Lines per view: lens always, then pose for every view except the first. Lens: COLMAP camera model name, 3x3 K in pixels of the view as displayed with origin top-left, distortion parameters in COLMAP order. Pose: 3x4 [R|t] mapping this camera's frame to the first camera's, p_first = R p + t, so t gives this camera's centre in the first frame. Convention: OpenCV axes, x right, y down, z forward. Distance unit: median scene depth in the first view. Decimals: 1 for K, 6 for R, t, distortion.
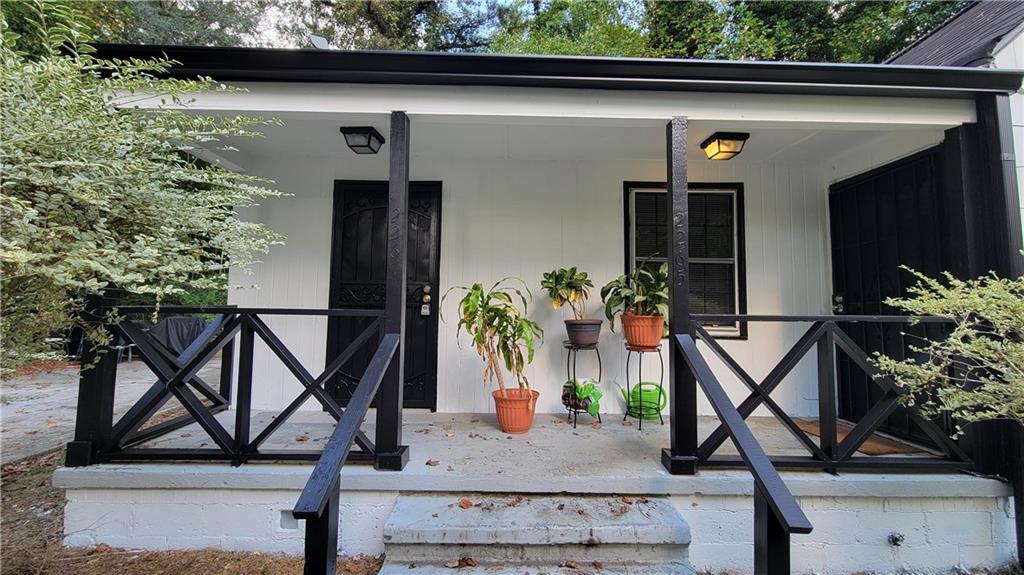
lens RADIAL K [[415.2, 0, 514.1], [0, 415.2, 284.4], [0, 0, 1]] dist [-0.000082, -0.000076]
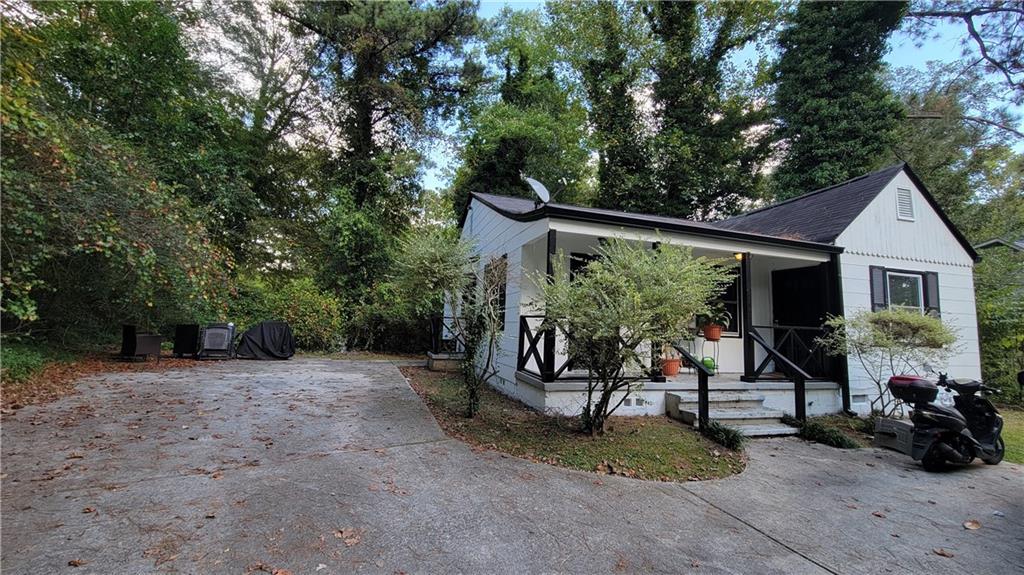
lens RADIAL K [[415.2, 0, 514.1], [0, 415.2, 284.4], [0, 0, 1]] dist [-0.000082, -0.000076]
pose [[0.955716, 0.063028, 0.287462, -1.815702], [-0.050868, 0.997474, -0.049583, 0.025590], [-0.289861, 0.032765, 0.956508, -1.120848]]
